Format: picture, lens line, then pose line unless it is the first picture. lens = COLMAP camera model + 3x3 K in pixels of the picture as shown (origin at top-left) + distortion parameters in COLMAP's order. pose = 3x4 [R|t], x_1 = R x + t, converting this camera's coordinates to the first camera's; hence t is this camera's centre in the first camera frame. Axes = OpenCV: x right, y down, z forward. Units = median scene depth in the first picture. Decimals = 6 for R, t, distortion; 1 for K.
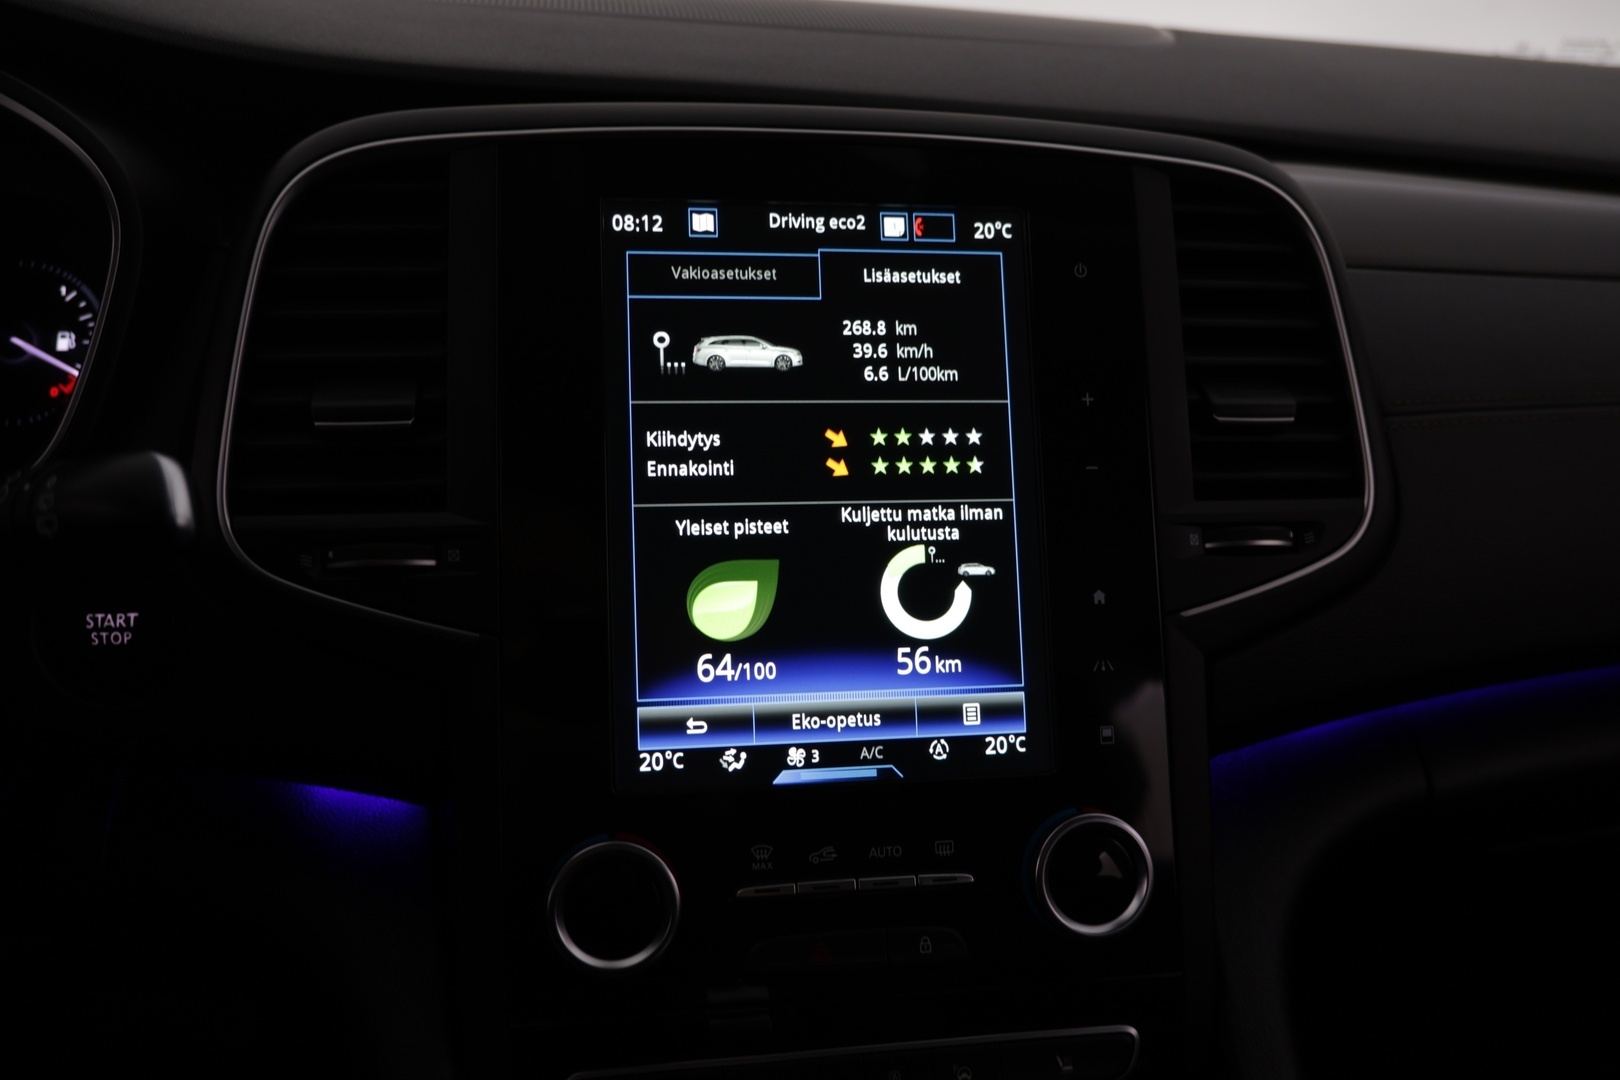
lens RADIAL K [[1358.3, 0, 809.2], [0, 1358.3, 540.3], [0, 0, 1]] dist [-0.023890, 0.025538]
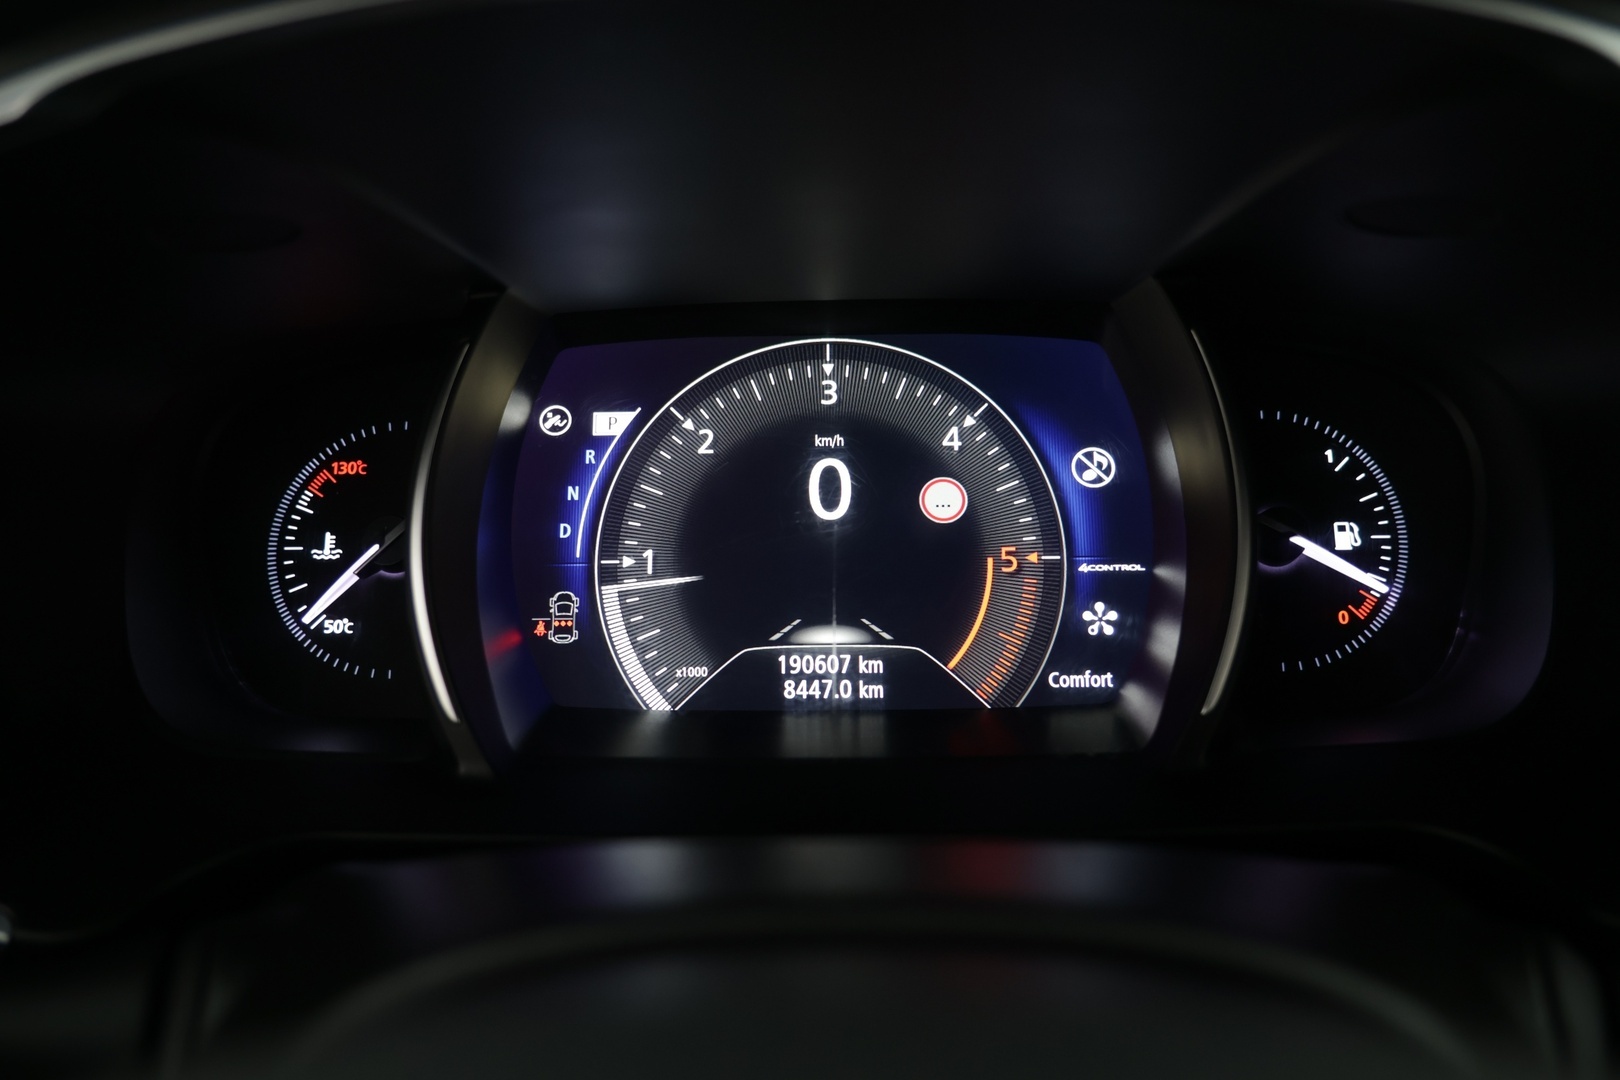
lens RADIAL K [[1358.3, 0, 803.3], [0, 1358.3, 536.3], [0, 0, 1]] dist [-0.023890, 0.025538]
pose [[0.983354, 0.008323, -0.181507, -0.787468], [-0.006119, 0.999901, 0.012697, -0.175730], [0.181595, -0.011375, 0.983308, 0.355314]]
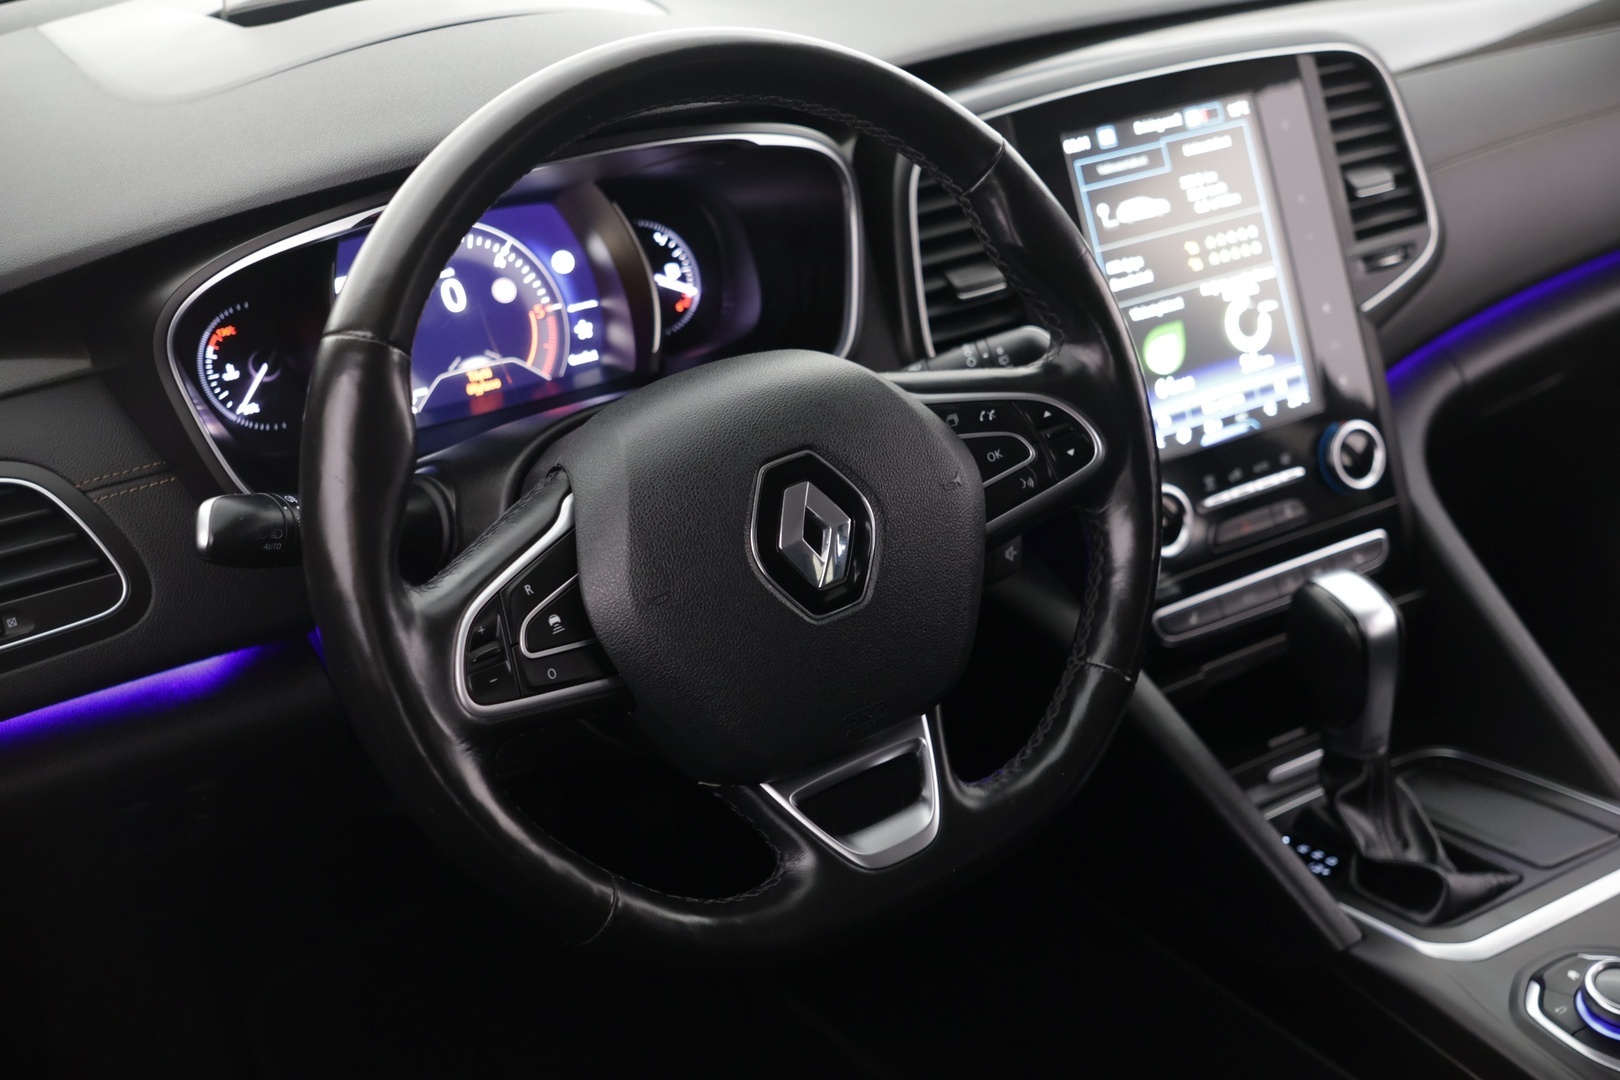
lens RADIAL K [[2129.1, 0, 809.5], [0, 2129.1, 535.3], [0, 0, 1]] dist [0.008317, 0.000000]
pose [[0.918458, -0.227014, 0.323882, -1.409277], [0.178779, 0.968734, 0.172023, -0.276687], [-0.352807, -0.100093, 0.930327, -1.423408]]
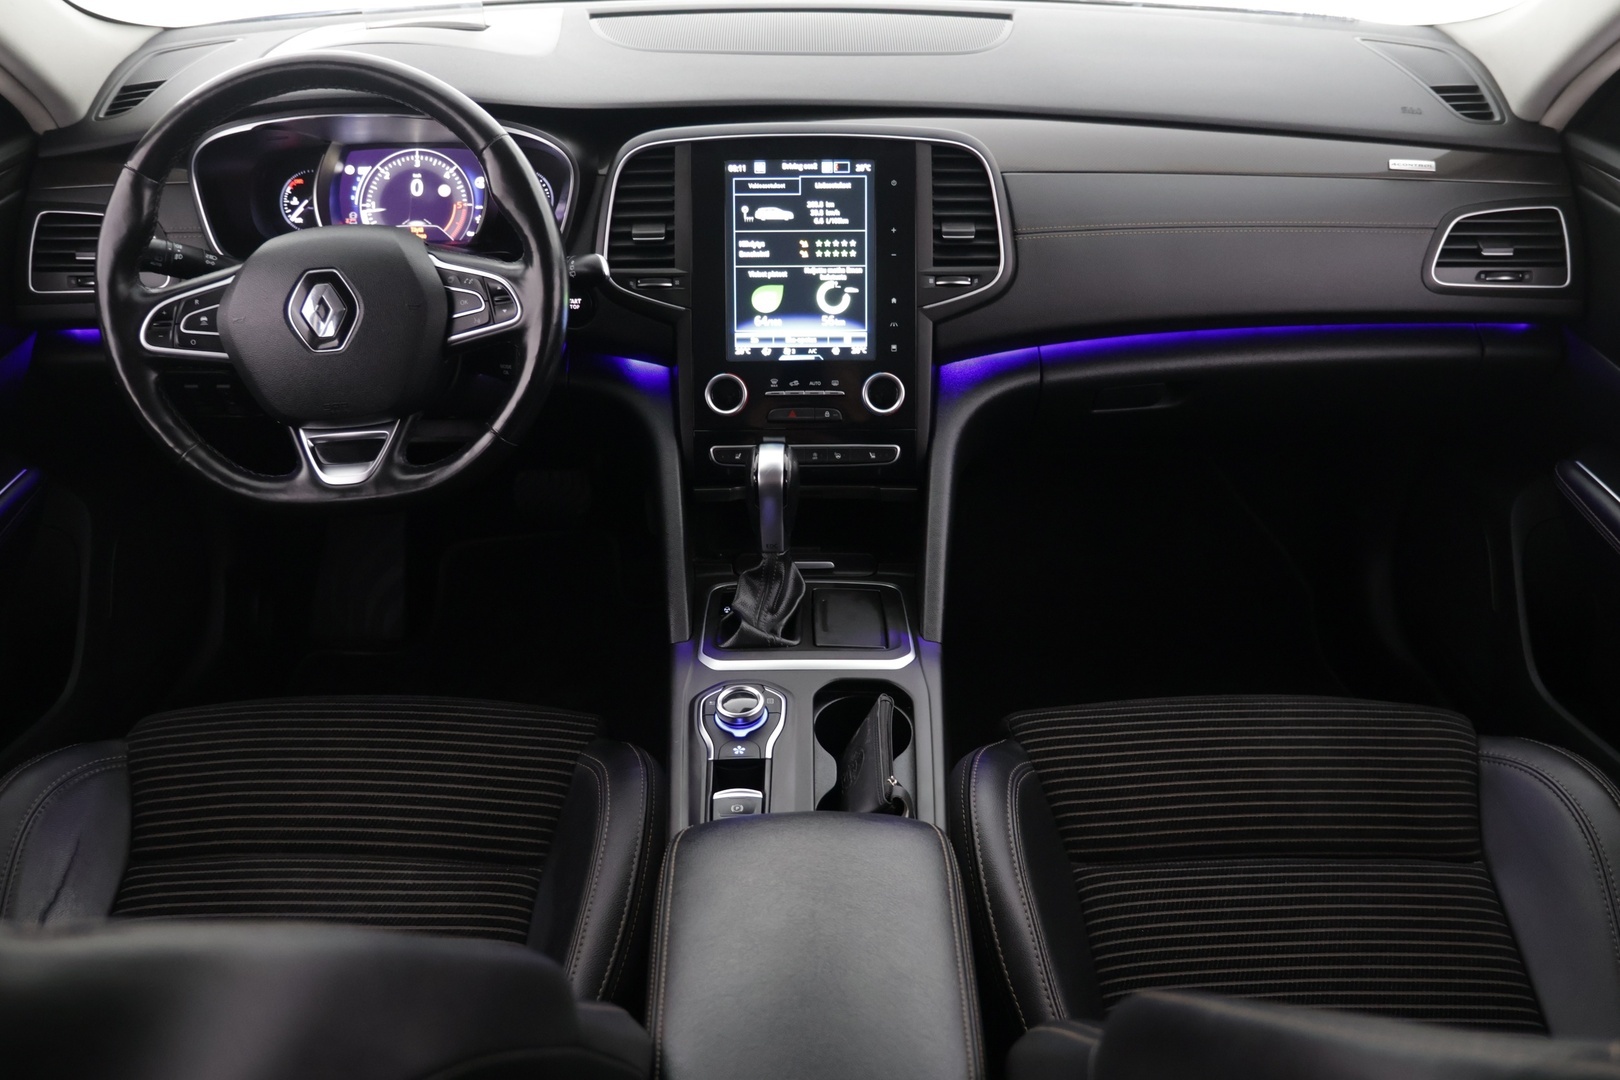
lens RADIAL K [[1358.3, 0, 799.7], [0, 1358.3, 532.9], [0, 0, 1]] dist [-0.023890, 0.025538]
pose [[0.987360, 0.045702, -0.151760, 0.483195], [-0.014111, 0.979069, 0.203037, -0.058456], [0.157863, -0.198329, 0.967339, -1.956772]]
